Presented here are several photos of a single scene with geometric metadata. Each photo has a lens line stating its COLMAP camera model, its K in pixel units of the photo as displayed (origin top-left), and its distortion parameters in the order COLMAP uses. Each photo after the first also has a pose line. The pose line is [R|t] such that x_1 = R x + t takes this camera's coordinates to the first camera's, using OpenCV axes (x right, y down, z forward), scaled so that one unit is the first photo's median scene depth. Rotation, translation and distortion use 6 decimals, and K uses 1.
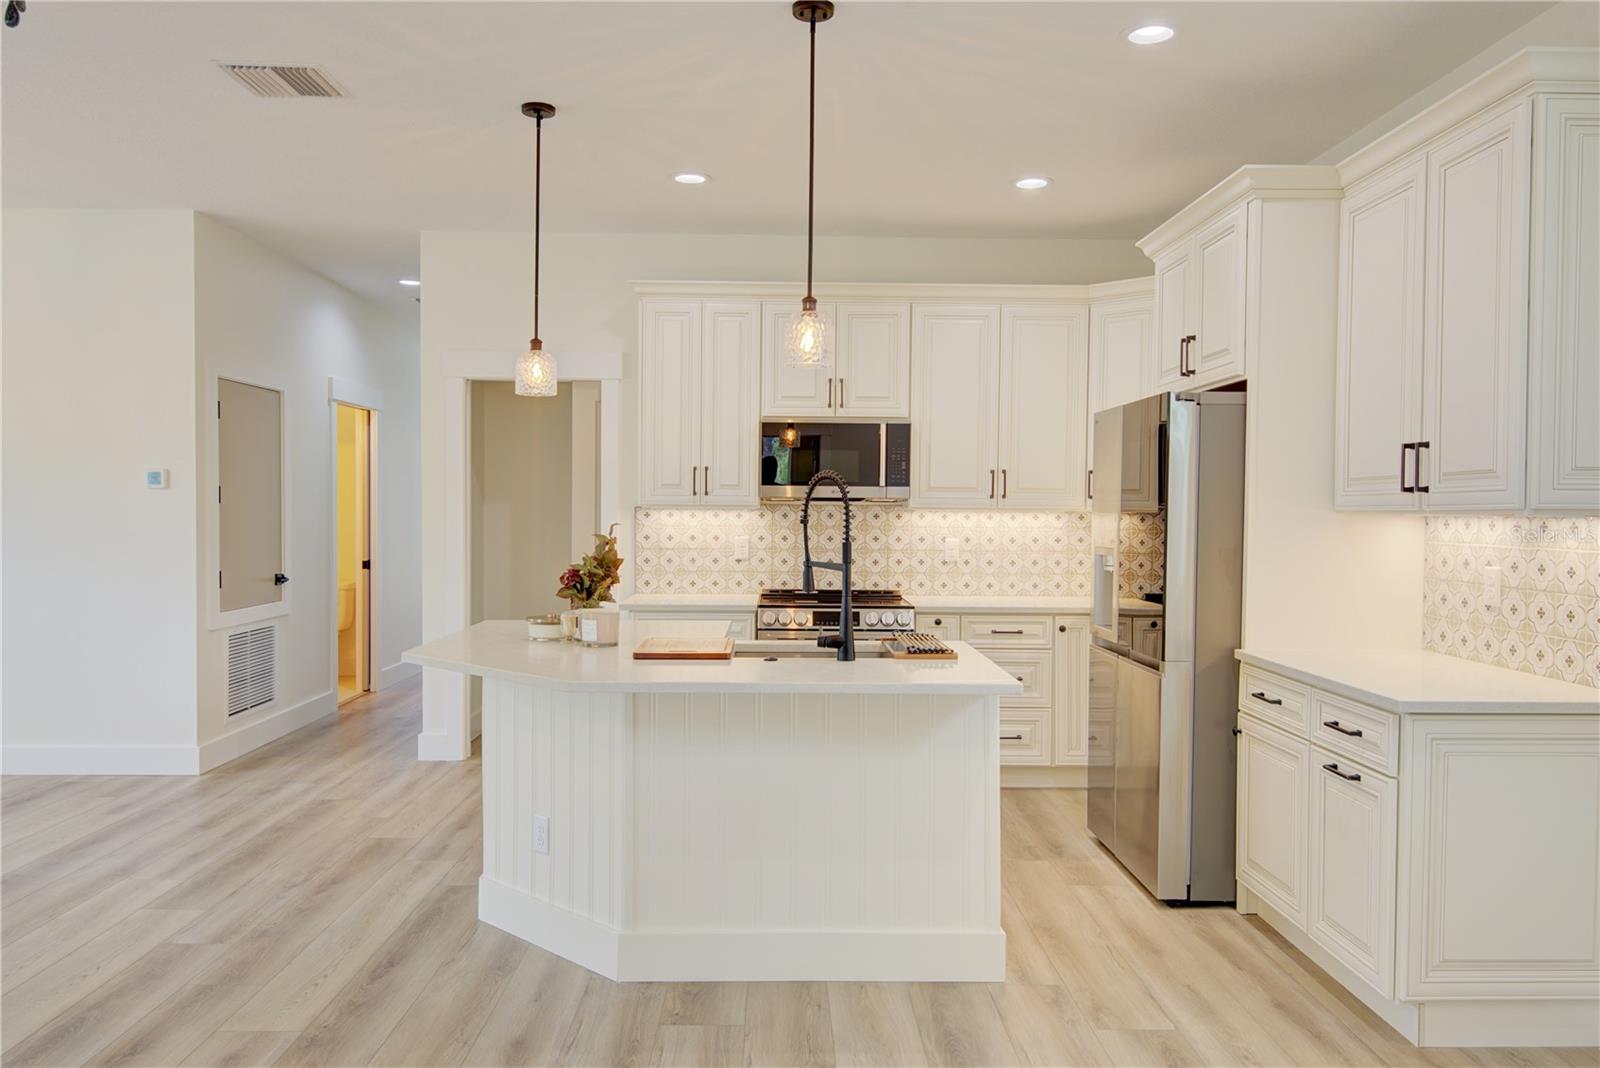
lens RADIAL K [[1170.6, 0, 791.7], [0, 1170.6, 540.4], [0, 0, 1]] dist [0.014455, -0.015433]
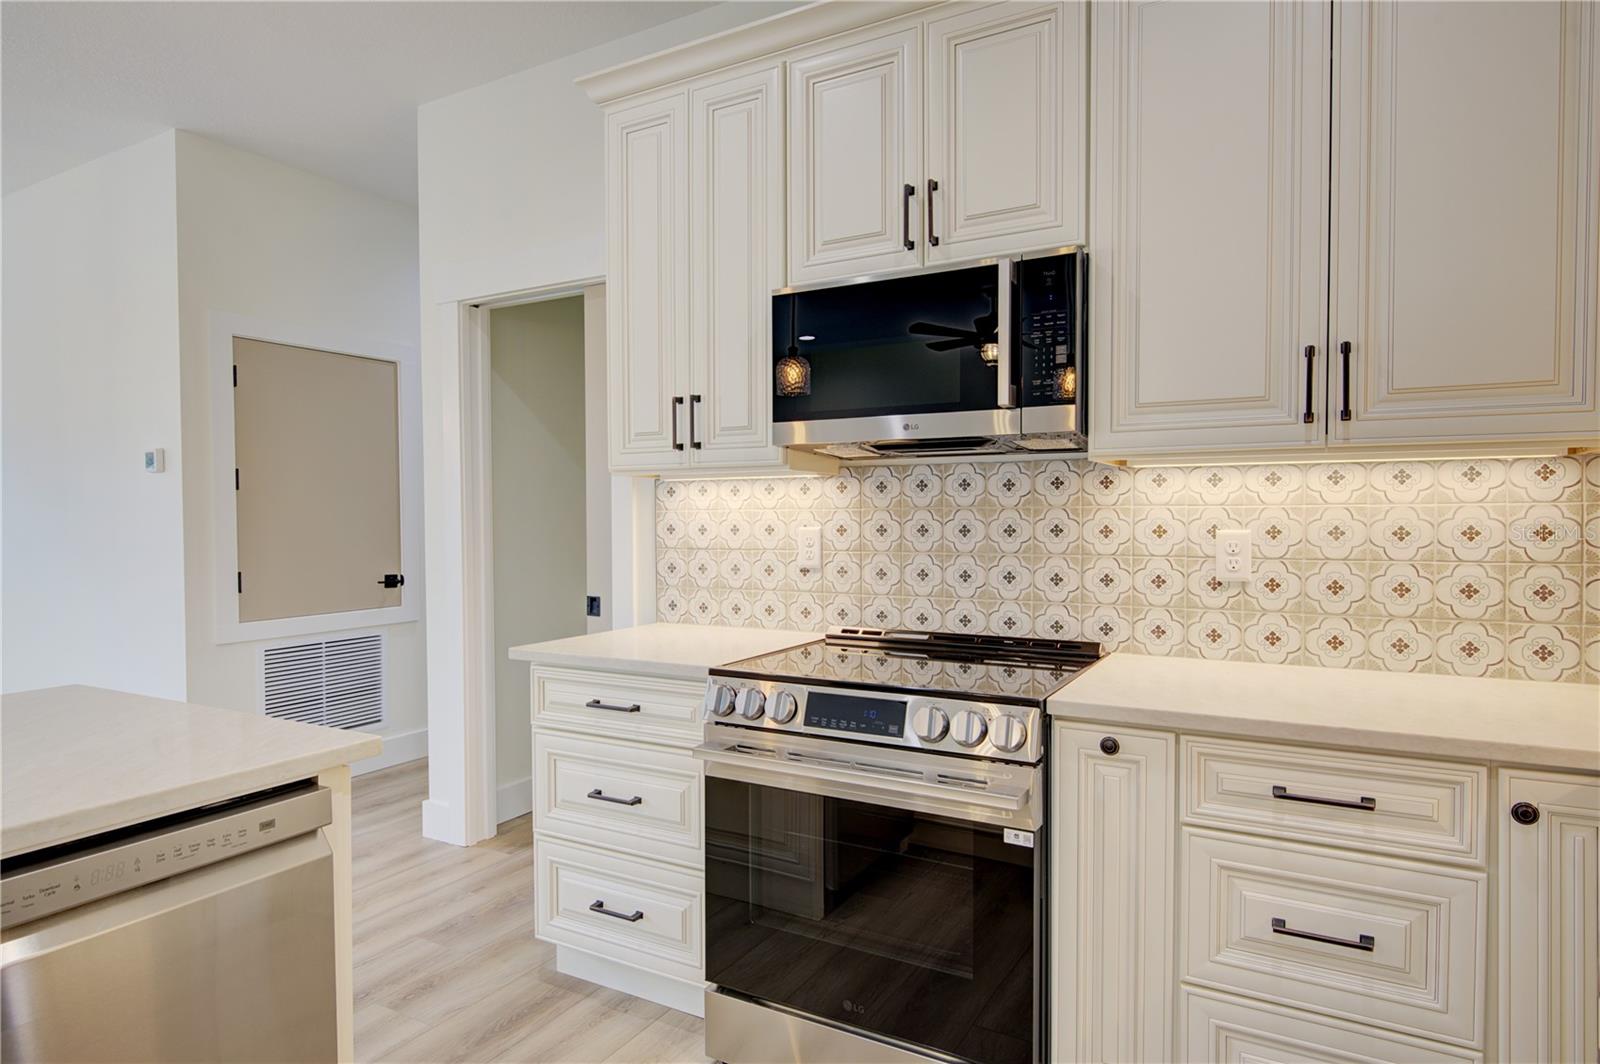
lens RADIAL K [[915.6, 0, 792.4], [0, 915.6, 540.1], [0, 0, 1]] dist [0.003099, -0.002517]
pose [[0.862500, 0.001871, -0.506054, 0.185114], [-0.002075, 0.999998, 0.000162, 0.003071], [0.506053, 0.000910, 0.862502, 0.686644]]
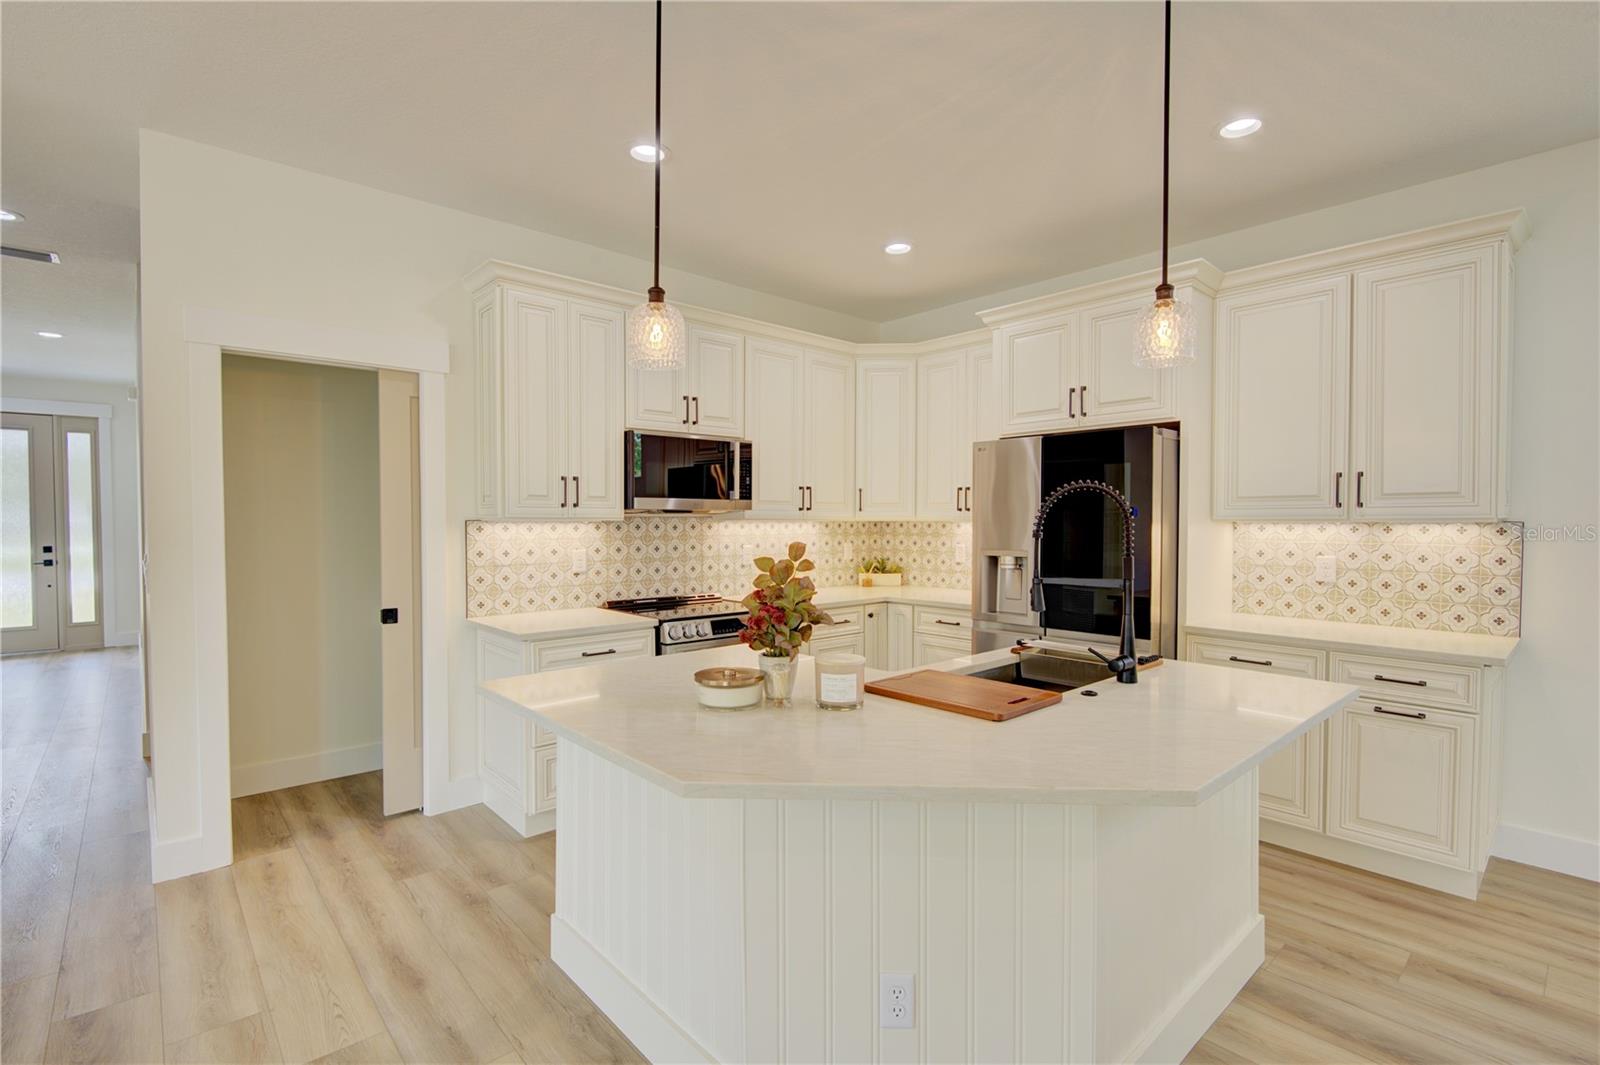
lens RADIAL K [[736.6, 0, 794.1], [0, 736.6, 538.5], [0, 0, 1]] dist [0.001848, -0.005052]
pose [[0.754338, -0.024564, 0.656026, -0.342925], [0.023161, 0.999673, 0.010799, -0.016535], [-0.656077, 0.007048, 0.754661, 0.456633]]
